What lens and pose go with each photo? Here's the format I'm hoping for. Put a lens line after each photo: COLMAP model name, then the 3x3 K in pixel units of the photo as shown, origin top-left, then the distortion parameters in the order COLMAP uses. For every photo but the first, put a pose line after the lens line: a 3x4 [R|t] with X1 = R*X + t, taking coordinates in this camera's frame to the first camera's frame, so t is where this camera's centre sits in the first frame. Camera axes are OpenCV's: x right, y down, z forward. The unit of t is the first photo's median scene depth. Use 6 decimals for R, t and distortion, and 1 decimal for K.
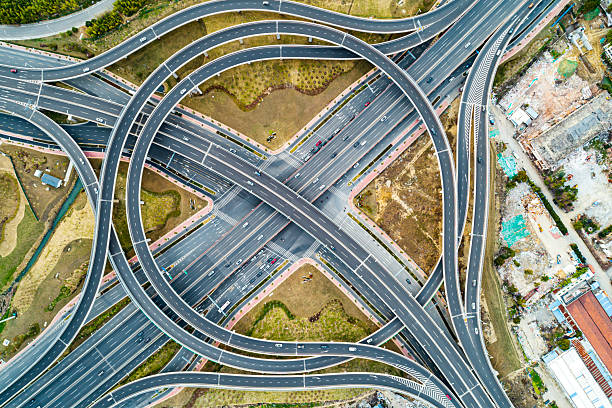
lens RADIAL K [[450.3, 0, 305.3], [0, 450.3, 203.0], [0, 0, 1]] dist [0.029116, 0.007219]
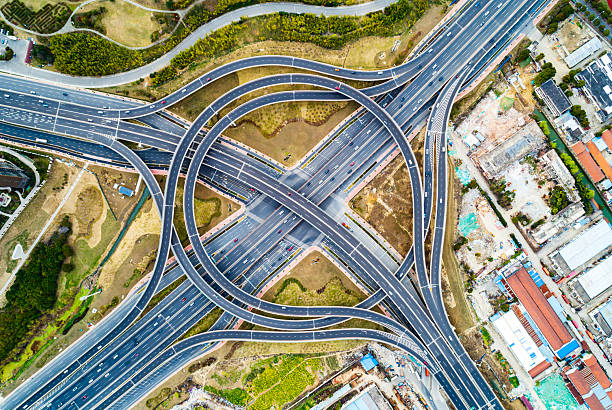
lens RADIAL K [[450.3, 0, 305.7], [0, 450.3, 205.8], [0, 0, 1]] dist [0.029116, 0.007219]
pose [[0.999769, -0.011392, -0.018236, 0.002532], [0.011406, 0.999935, 0.000678, -0.000802], [0.018227, -0.000886, 0.999833, -0.354187]]
